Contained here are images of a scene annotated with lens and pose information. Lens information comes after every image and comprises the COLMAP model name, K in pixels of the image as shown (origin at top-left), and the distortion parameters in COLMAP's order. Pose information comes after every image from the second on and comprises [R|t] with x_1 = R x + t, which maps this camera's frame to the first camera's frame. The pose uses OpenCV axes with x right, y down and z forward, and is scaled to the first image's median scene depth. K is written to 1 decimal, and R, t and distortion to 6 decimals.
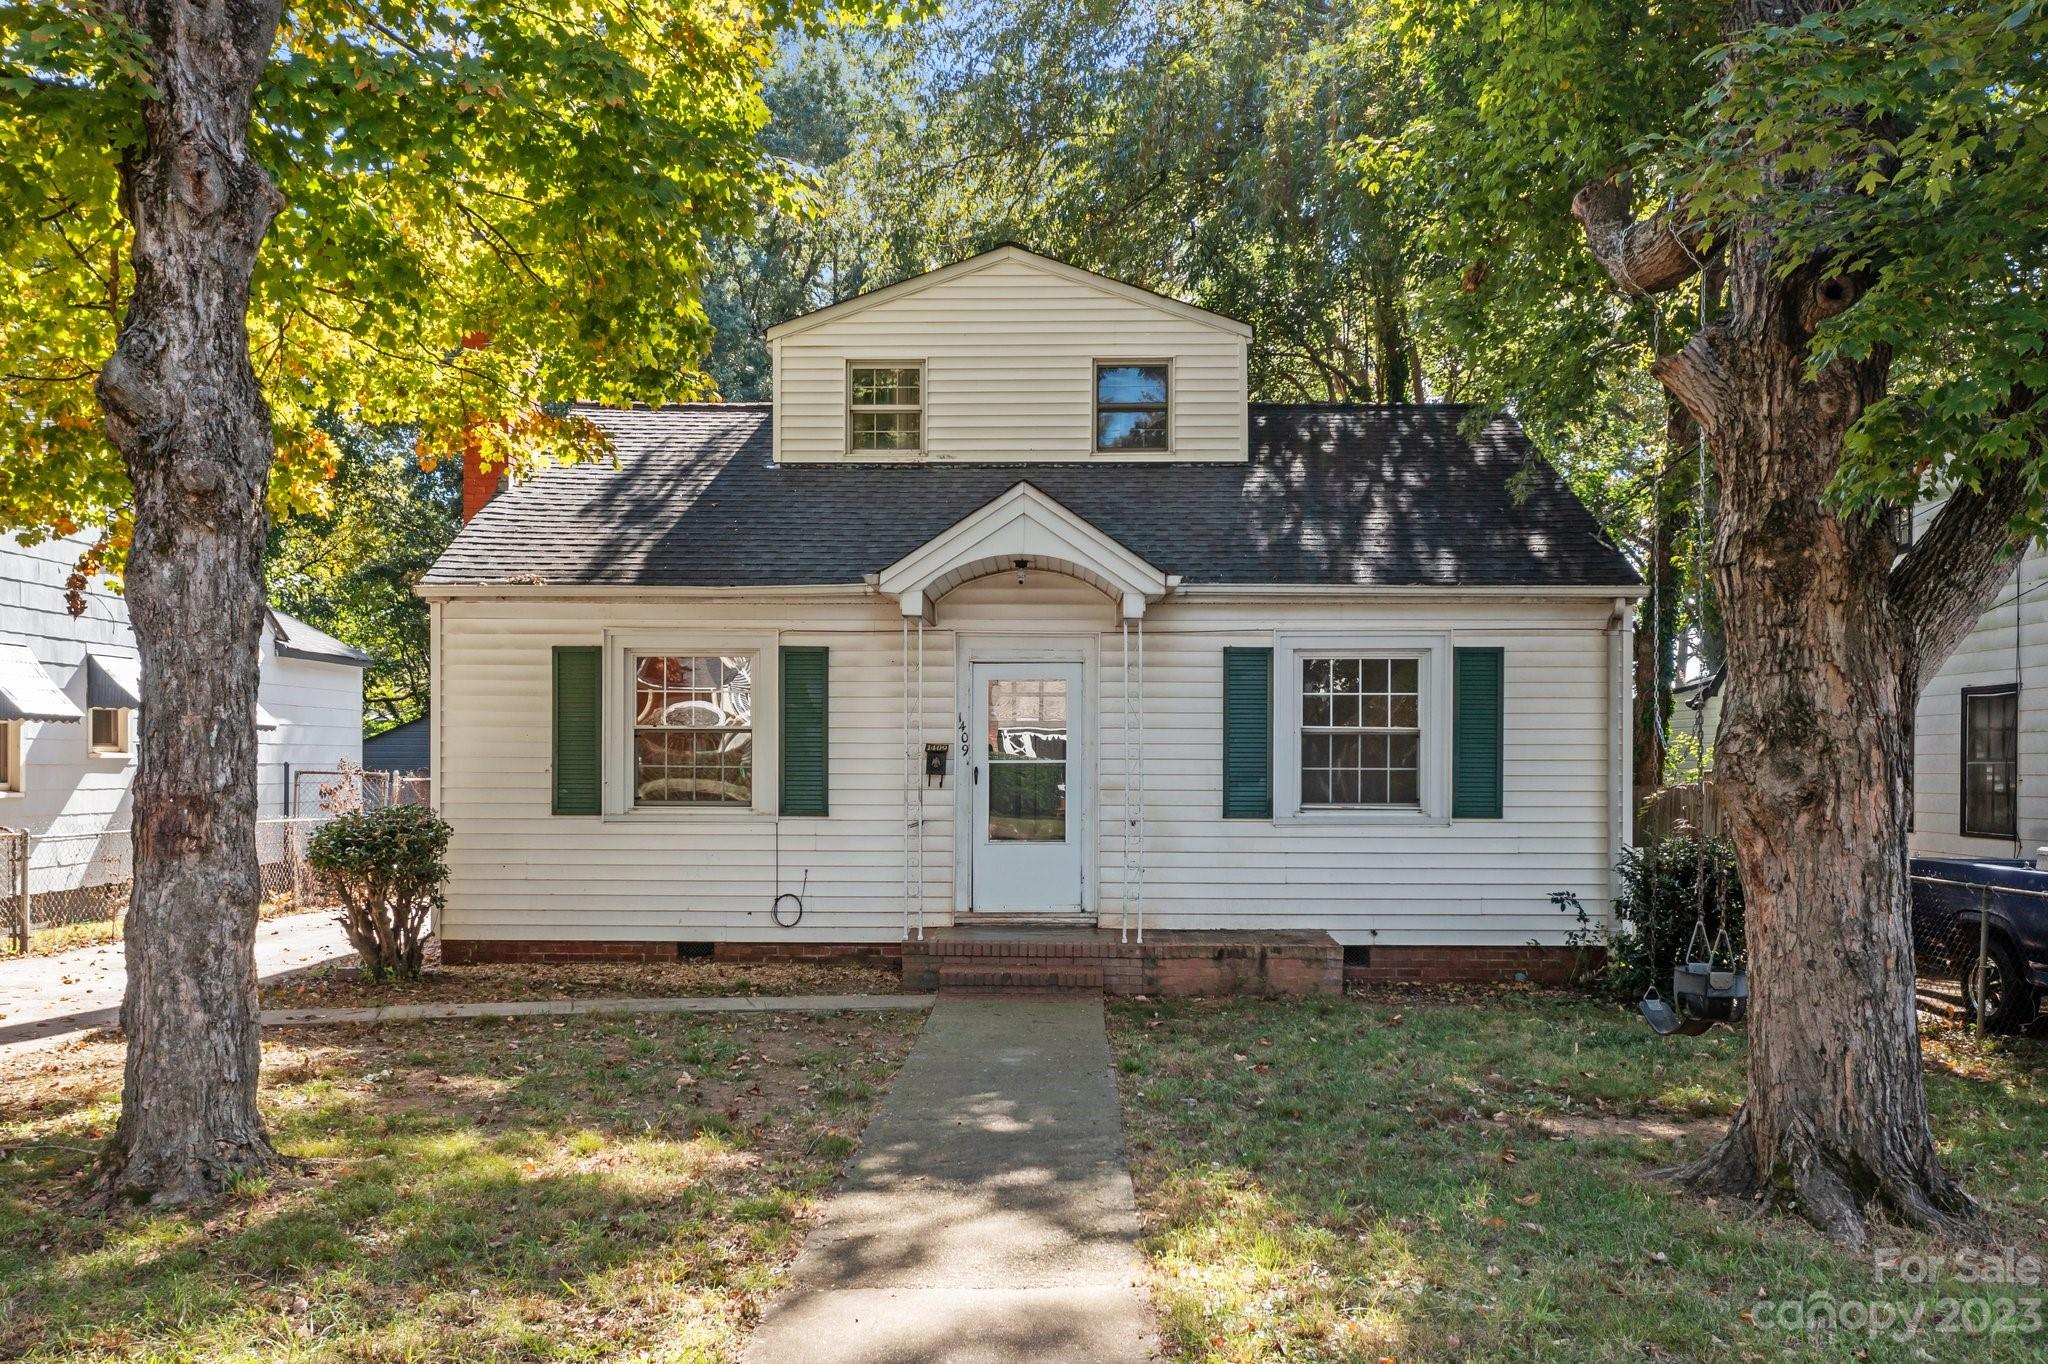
lens RADIAL K [[1670.6, 0, 1017.7], [0, 1670.6, 759.7], [0, 0, 1]] dist [0.015943, 0.012254]
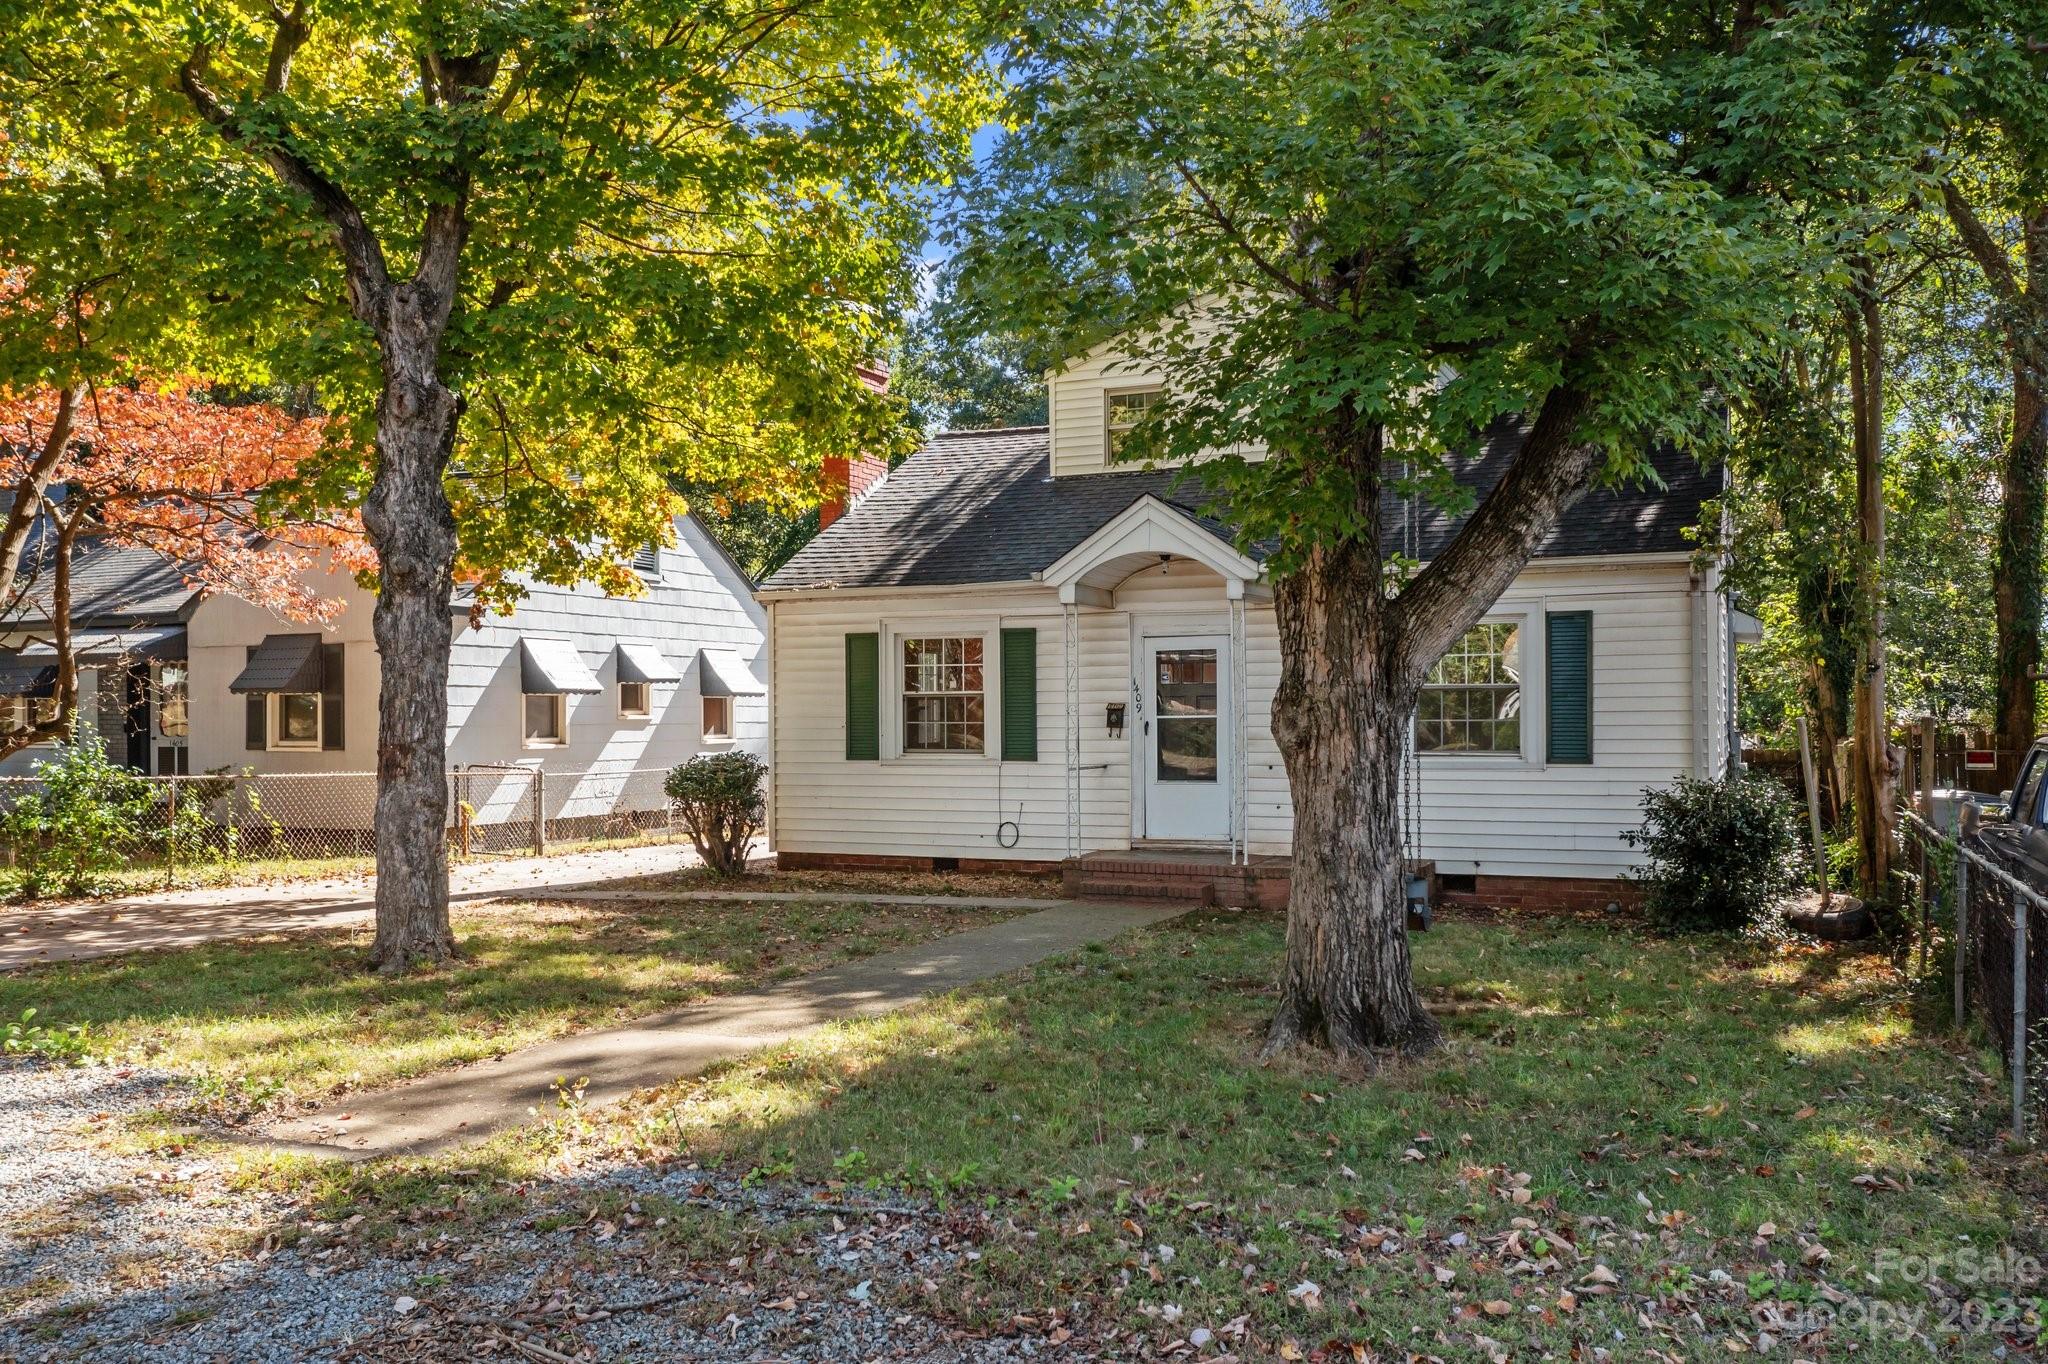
lens RADIAL K [[1670.6, 0, 1025.9], [0, 1670.6, 692.6], [0, 0, 1]] dist [0.015943, 0.012254]
pose [[0.918261, -0.014563, -0.395707, 0.384523], [0.010195, 0.999862, -0.013141, -0.001664], [0.395844, 0.008032, 0.918283, -0.172514]]
